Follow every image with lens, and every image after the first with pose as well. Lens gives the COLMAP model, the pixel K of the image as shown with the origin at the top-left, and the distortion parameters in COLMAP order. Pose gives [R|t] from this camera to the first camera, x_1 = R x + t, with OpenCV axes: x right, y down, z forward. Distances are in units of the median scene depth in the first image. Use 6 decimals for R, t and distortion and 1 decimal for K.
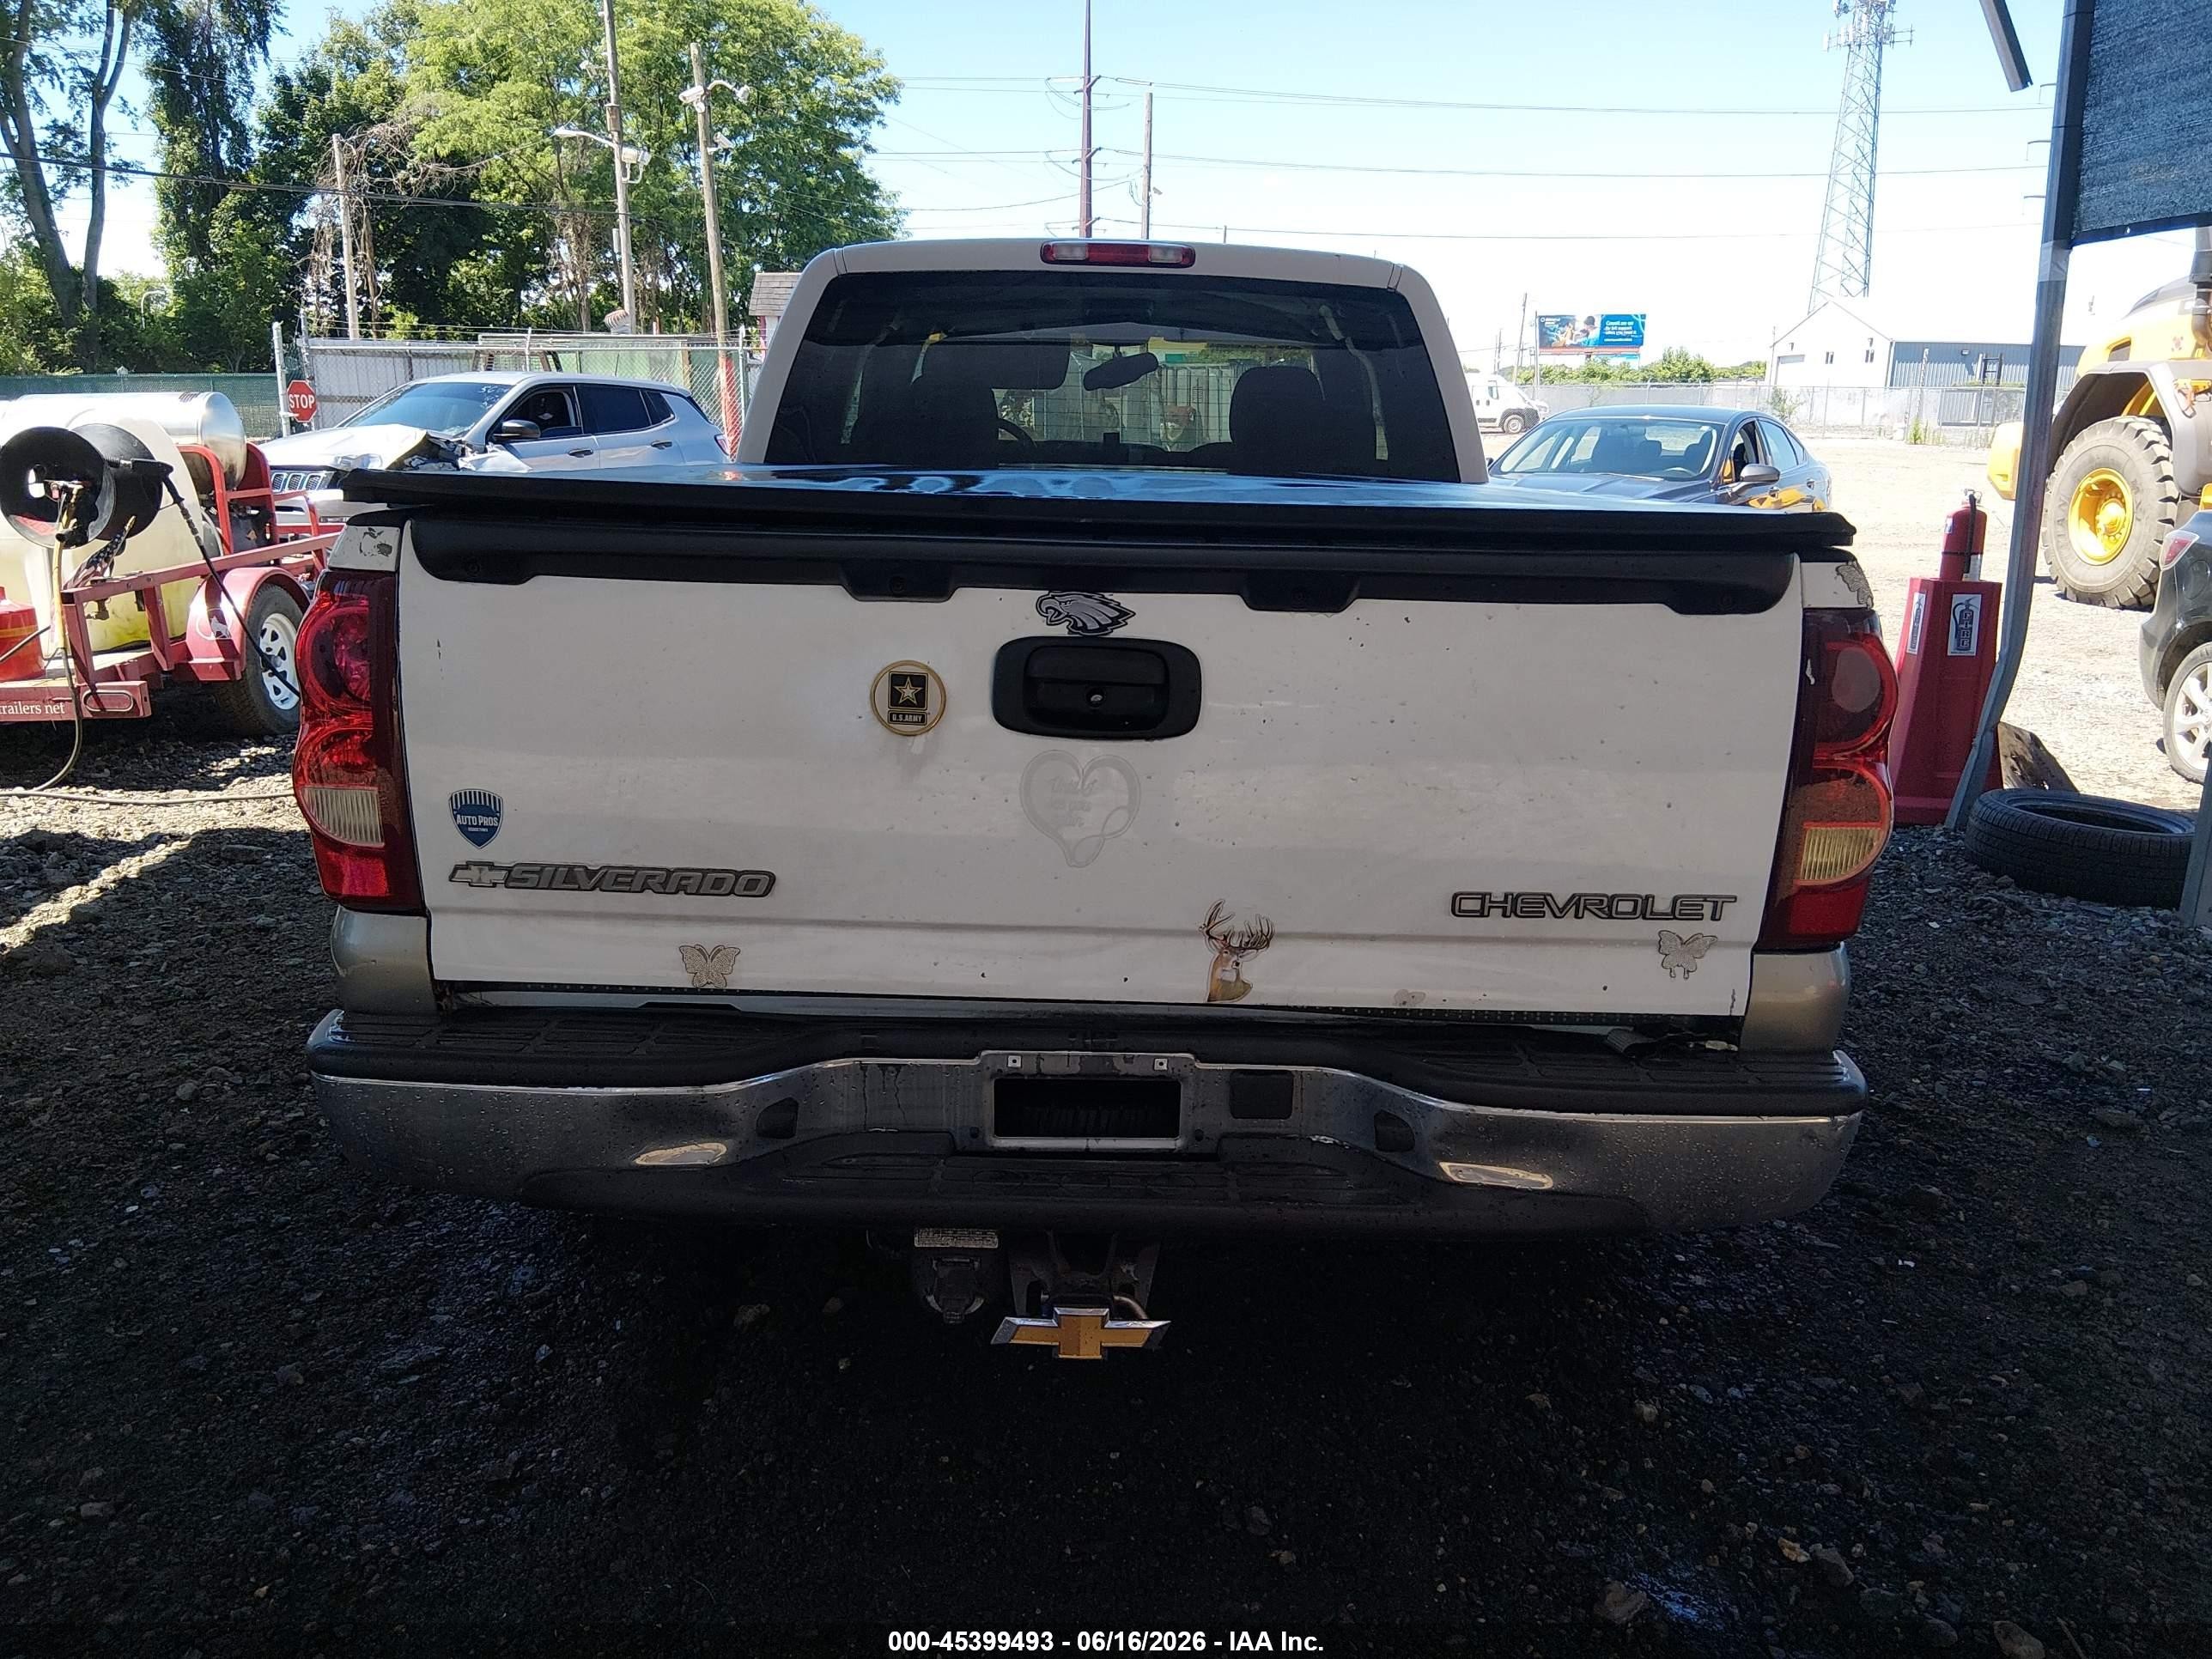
lens RADIAL K [[1686.4, 0, 1117.8], [0, 1686.4, 831.0], [0, 0, 1]] dist [0.066426, -0.104932]
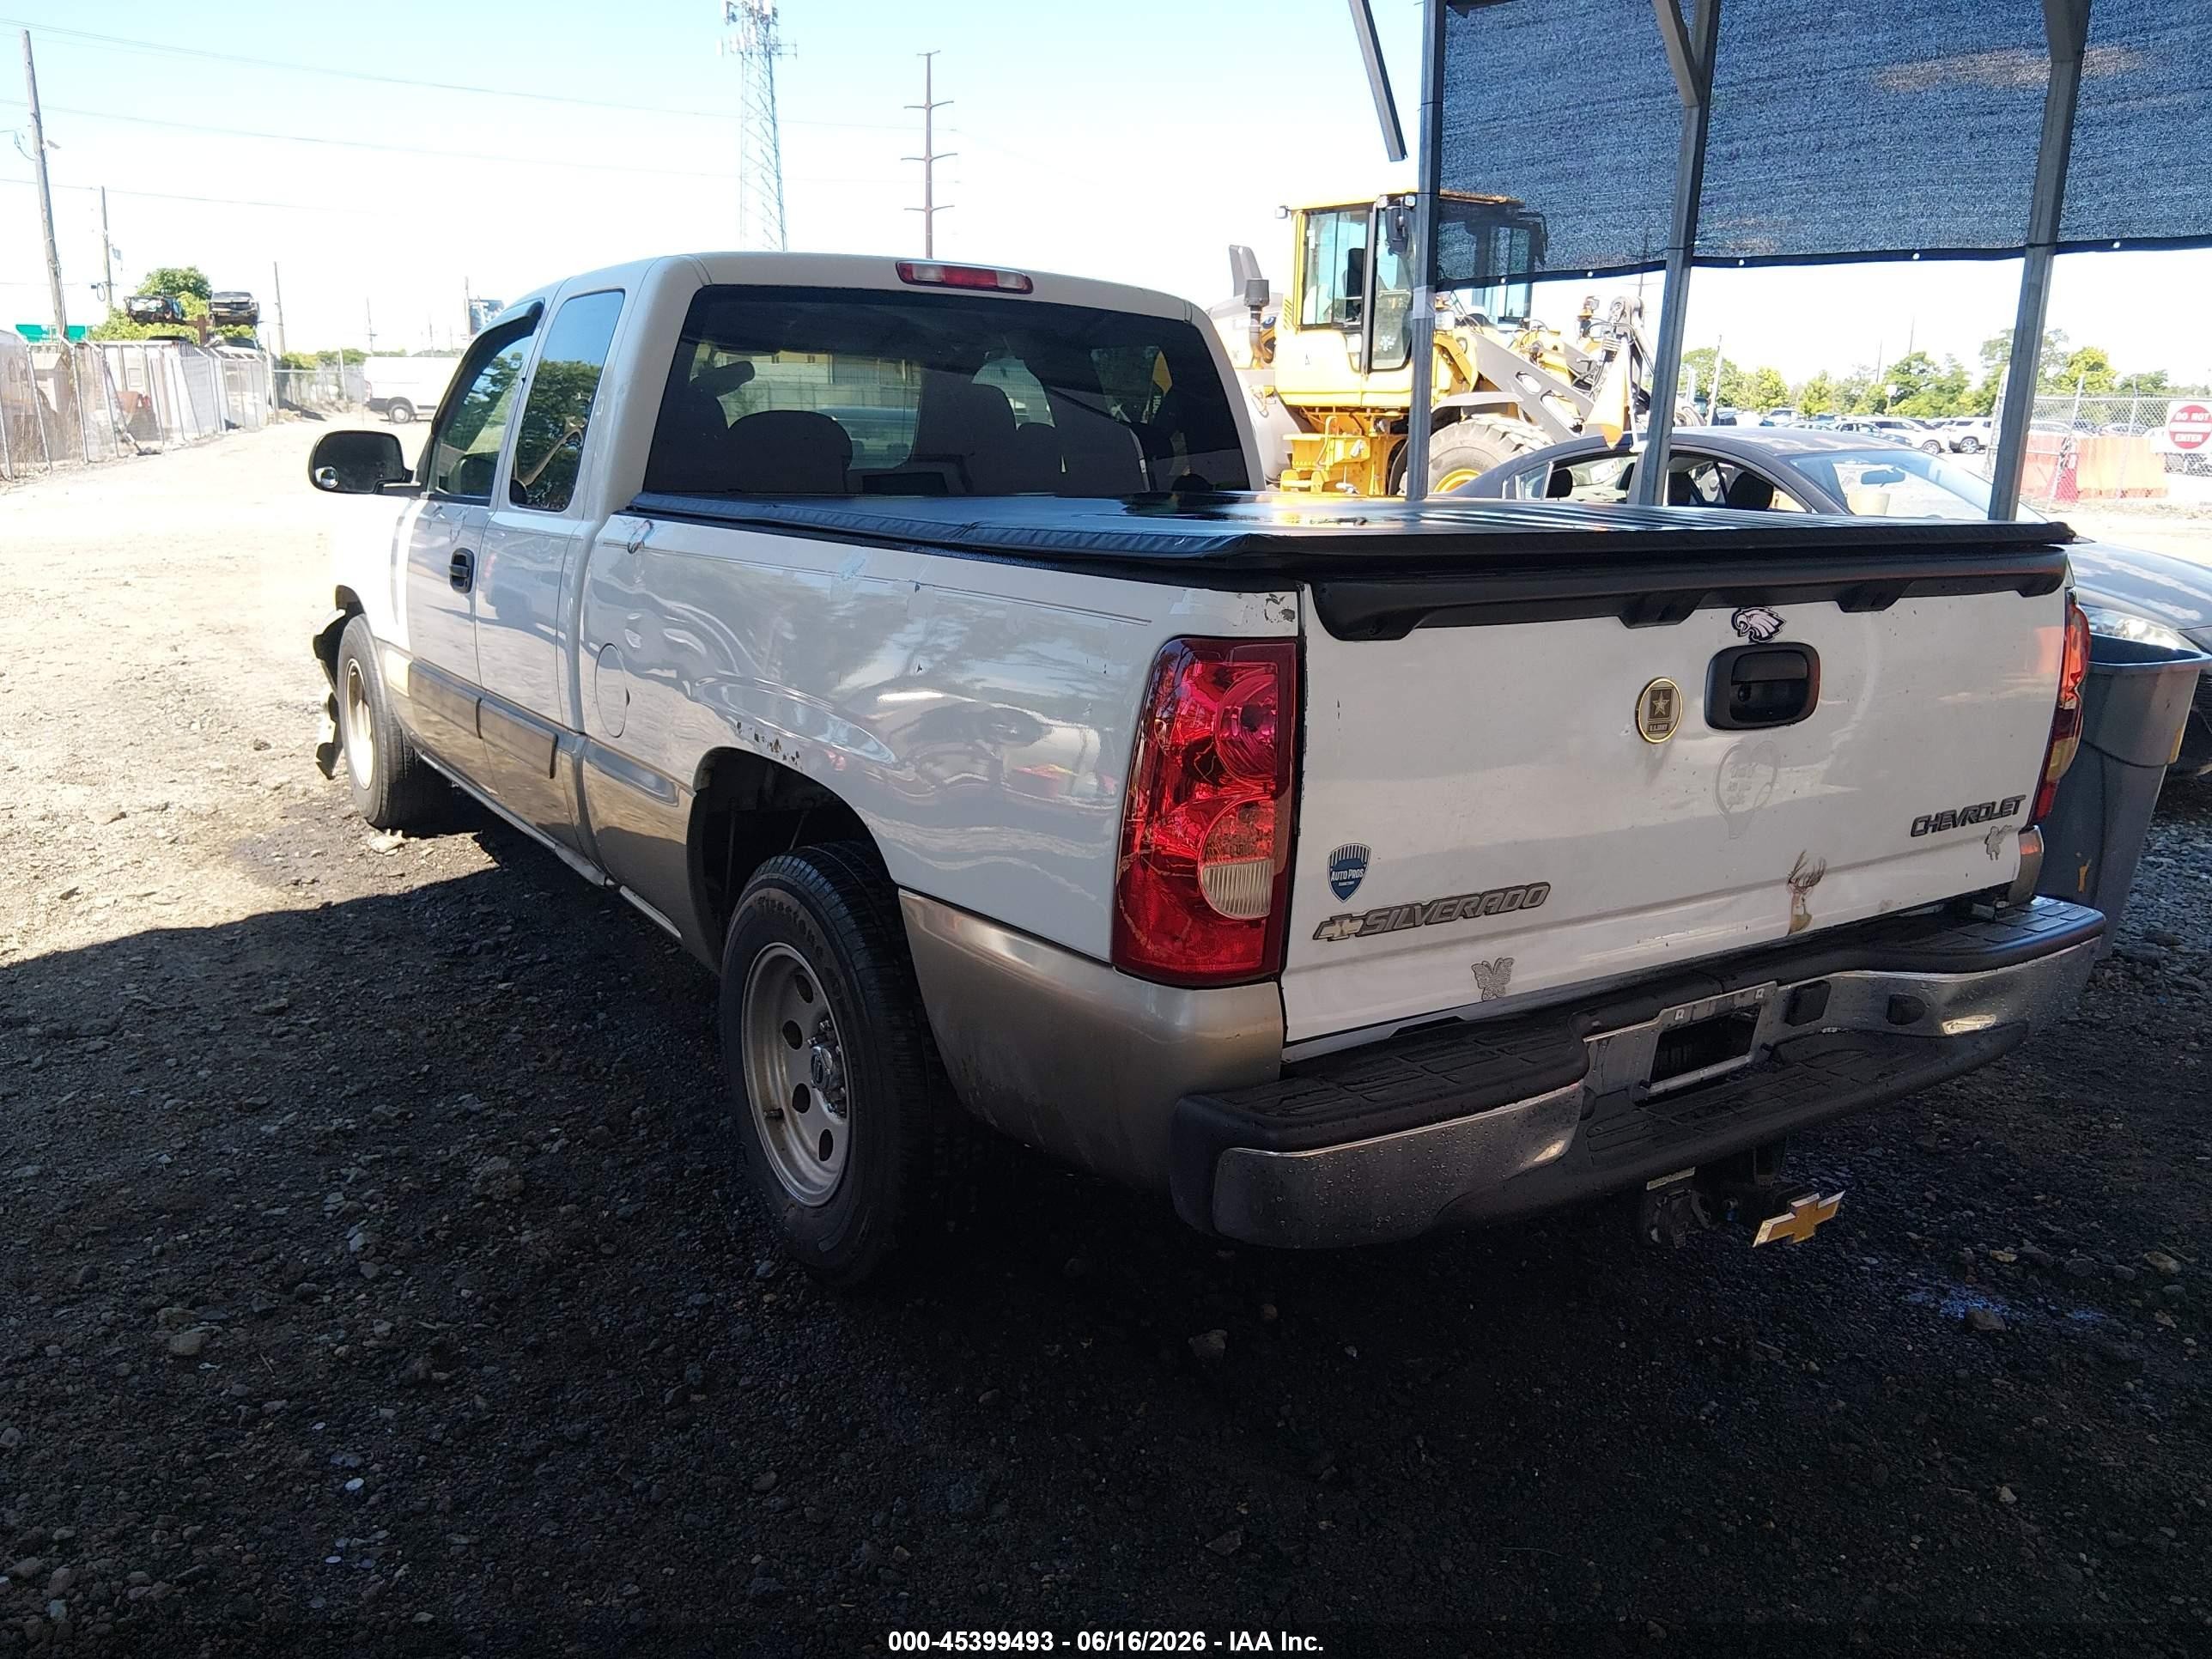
lens RADIAL K [[1686.4, 0, 1118.9], [0, 1686.4, 828.8], [0, 0, 1]] dist [0.066426, -0.104932]
pose [[0.829529, -0.134628, 0.541994, -0.992055], [0.131687, 0.990295, 0.044434, -0.092180], [-0.542716, 0.034515, 0.839207, 0.221812]]
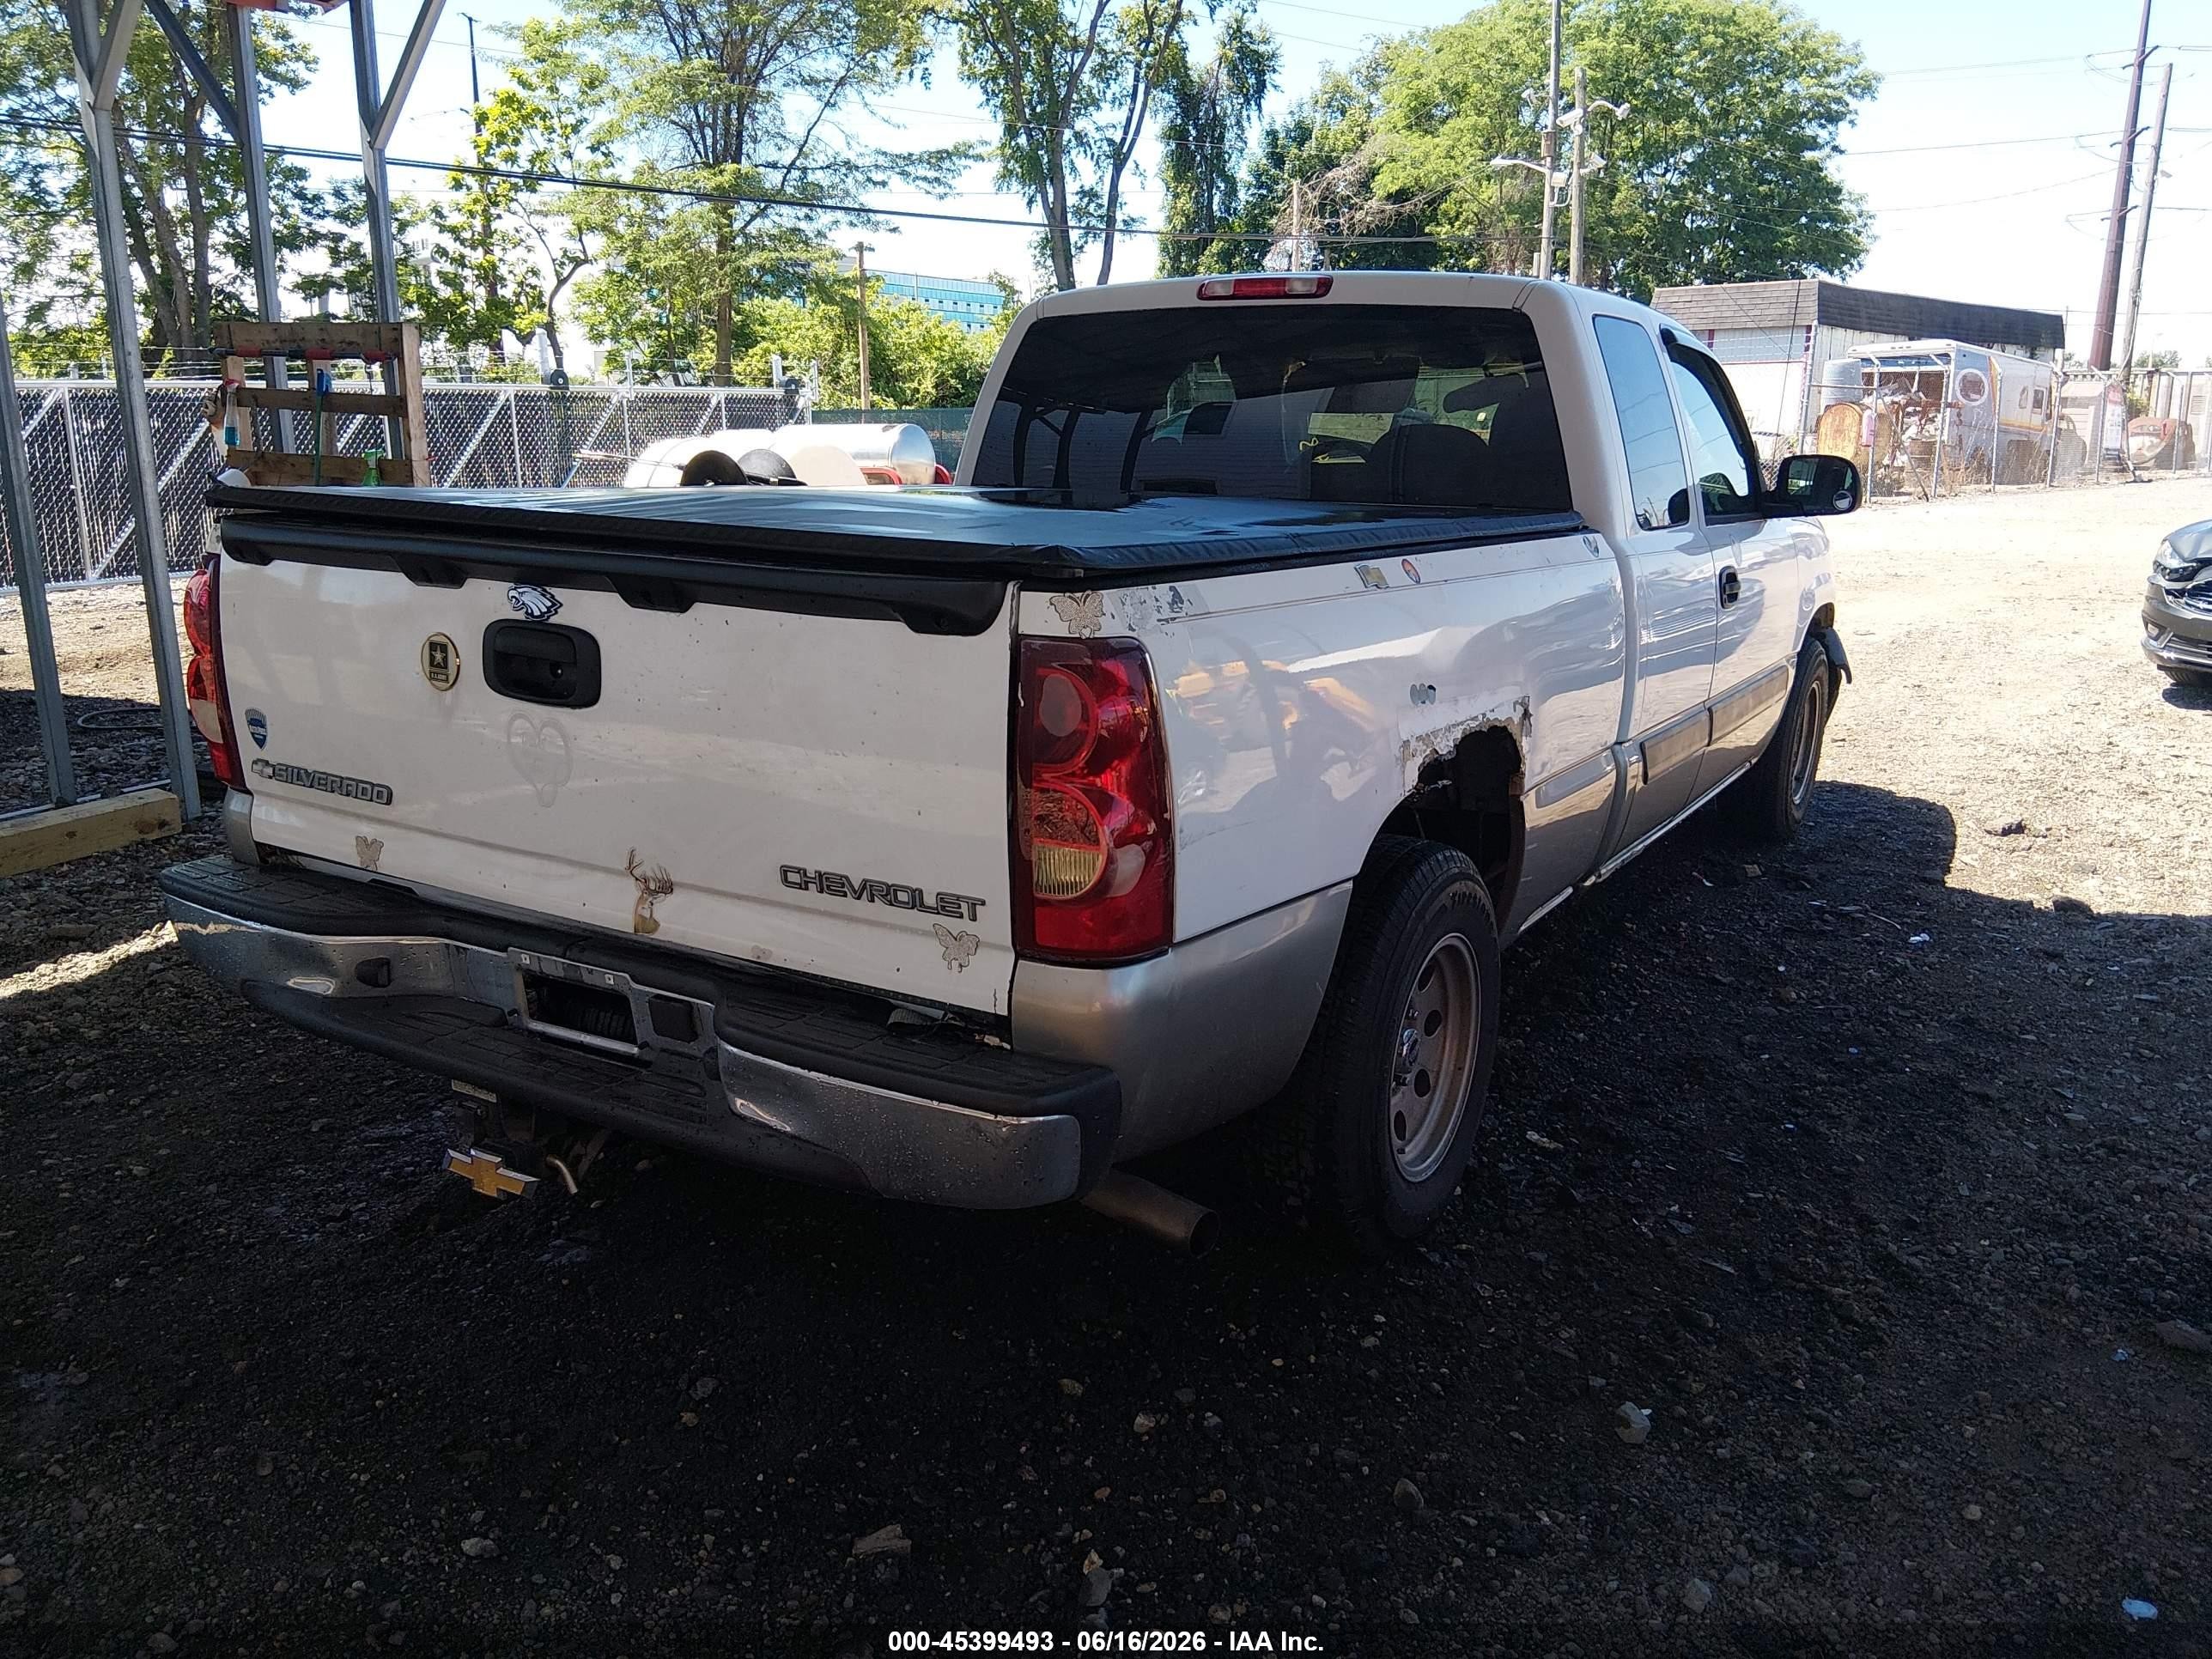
lens RADIAL K [[1686.4, 0, 1105.1], [0, 1686.4, 847.1], [0, 0, 1]] dist [0.066426, -0.104932]
pose [[0.861186, 0.117172, -0.494601, 0.918007], [-0.118519, 0.992535, 0.028773, -0.032946], [0.494280, 0.033841, 0.868644, 0.112644]]
